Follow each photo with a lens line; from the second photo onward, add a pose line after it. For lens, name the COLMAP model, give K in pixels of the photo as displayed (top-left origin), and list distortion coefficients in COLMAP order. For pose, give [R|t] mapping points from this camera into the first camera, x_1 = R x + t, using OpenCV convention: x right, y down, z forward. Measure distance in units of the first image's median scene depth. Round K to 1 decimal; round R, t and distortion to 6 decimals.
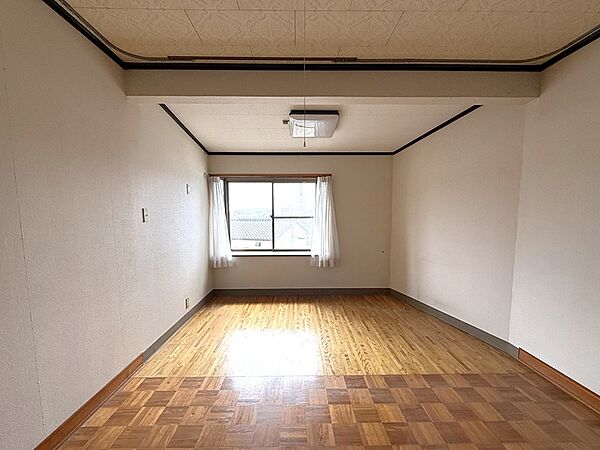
lens RADIAL K [[257.8, 0, 300.7], [0, 257.8, 238.3], [0, 0, 1]] dist [-0.001164, -0.000247]
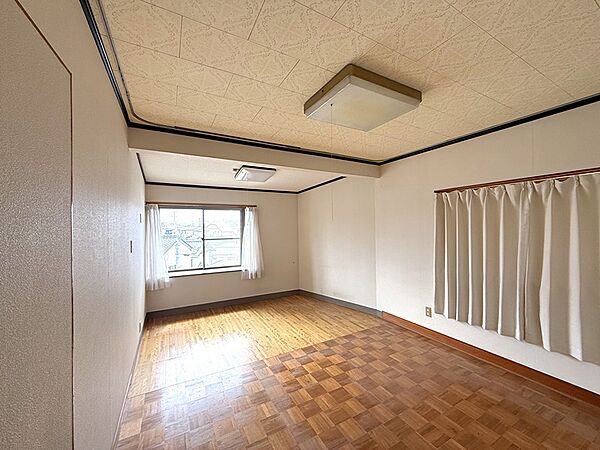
lens RADIAL K [[239.1, 0, 300.0], [0, 239.1, 225.0], [0, 0, 1]] dist [0.002252, 0.000275]
pose [[0.884951, -0.002656, 0.465677, -0.272021], [0.052462, 0.994186, -0.094028, -0.028400], [-0.462720, 0.107641, 0.879946, -0.168082]]
